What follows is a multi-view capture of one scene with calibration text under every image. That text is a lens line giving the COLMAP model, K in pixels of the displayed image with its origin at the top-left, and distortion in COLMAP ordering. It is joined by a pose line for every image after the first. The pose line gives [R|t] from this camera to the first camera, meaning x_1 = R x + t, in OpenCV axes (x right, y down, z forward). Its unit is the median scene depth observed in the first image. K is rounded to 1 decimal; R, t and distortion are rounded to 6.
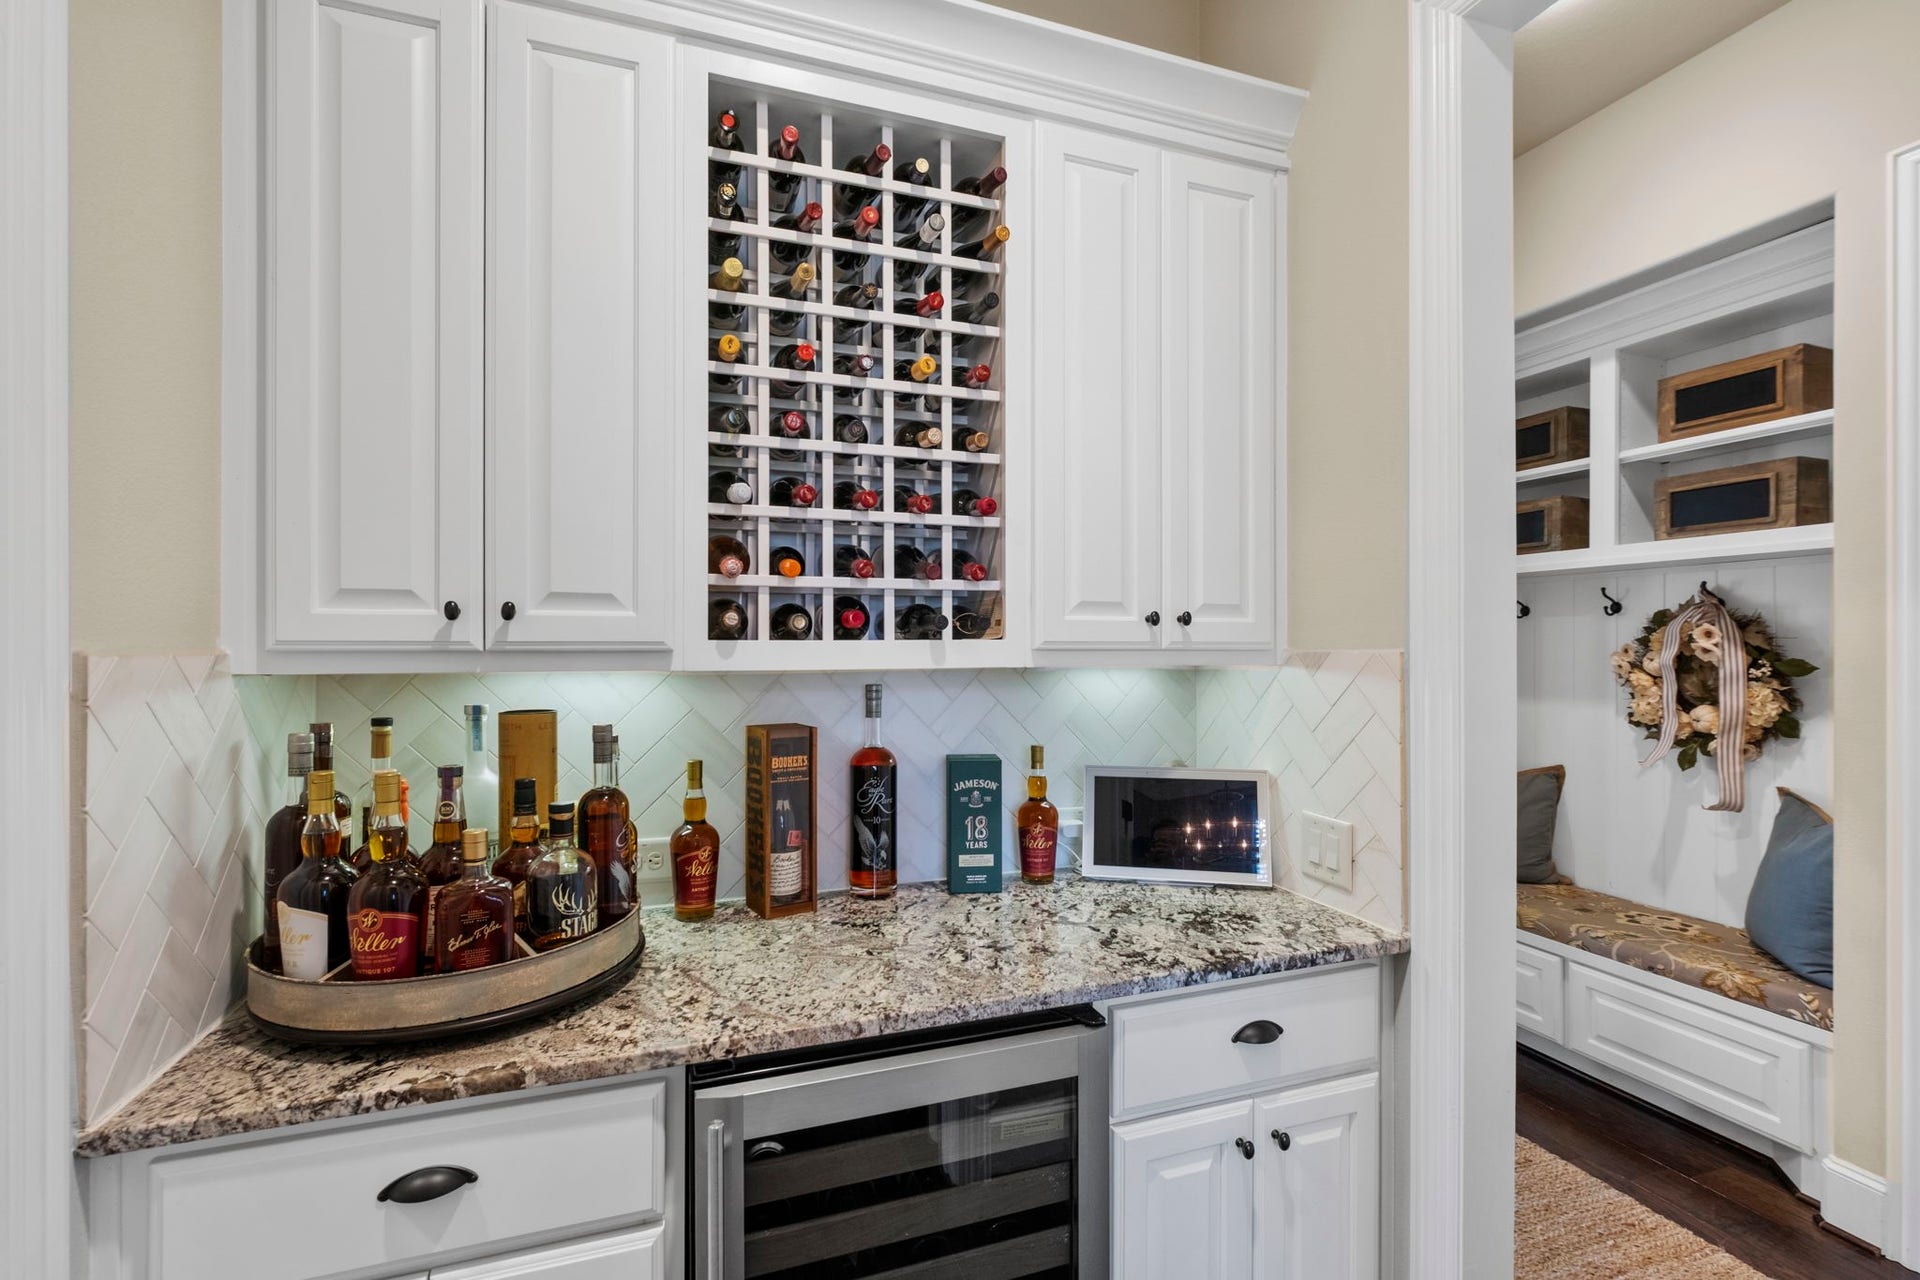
lens RADIAL K [[847.1, 0, 967.8], [0, 847.1, 655.8], [0, 0, 1]] dist [-0.001349, 0.000516]
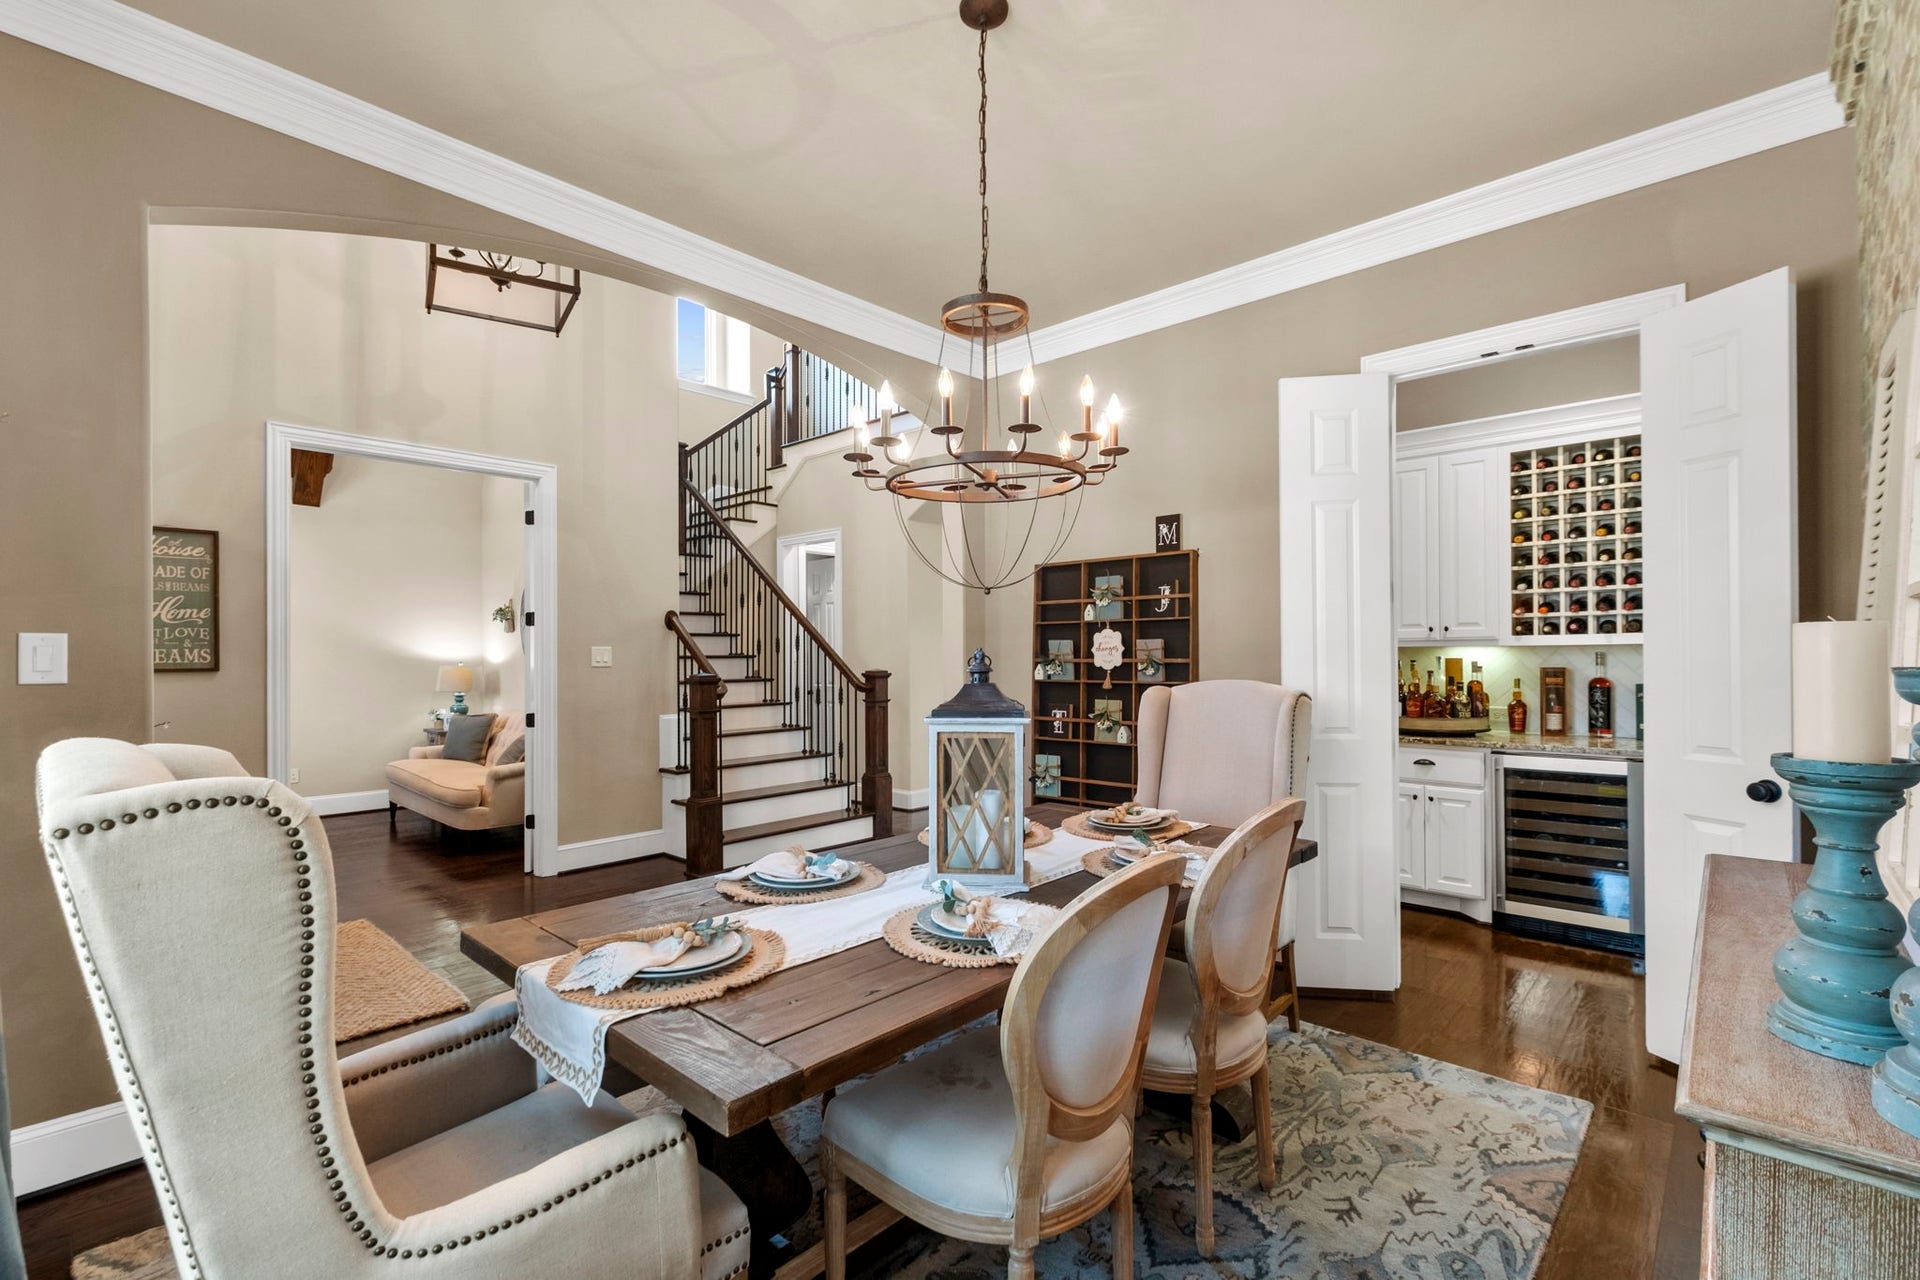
lens RADIAL K [[847.1, 0, 950.6], [0, 847.1, 648.5], [0, 0, 1]] dist [-0.001349, 0.000516]
pose [[0.454621, -0.005981, -0.890665, 1.363773], [0.002209, 0.999982, -0.005588, 0.036668], [0.890682, 0.000572, 0.454626, -2.007937]]
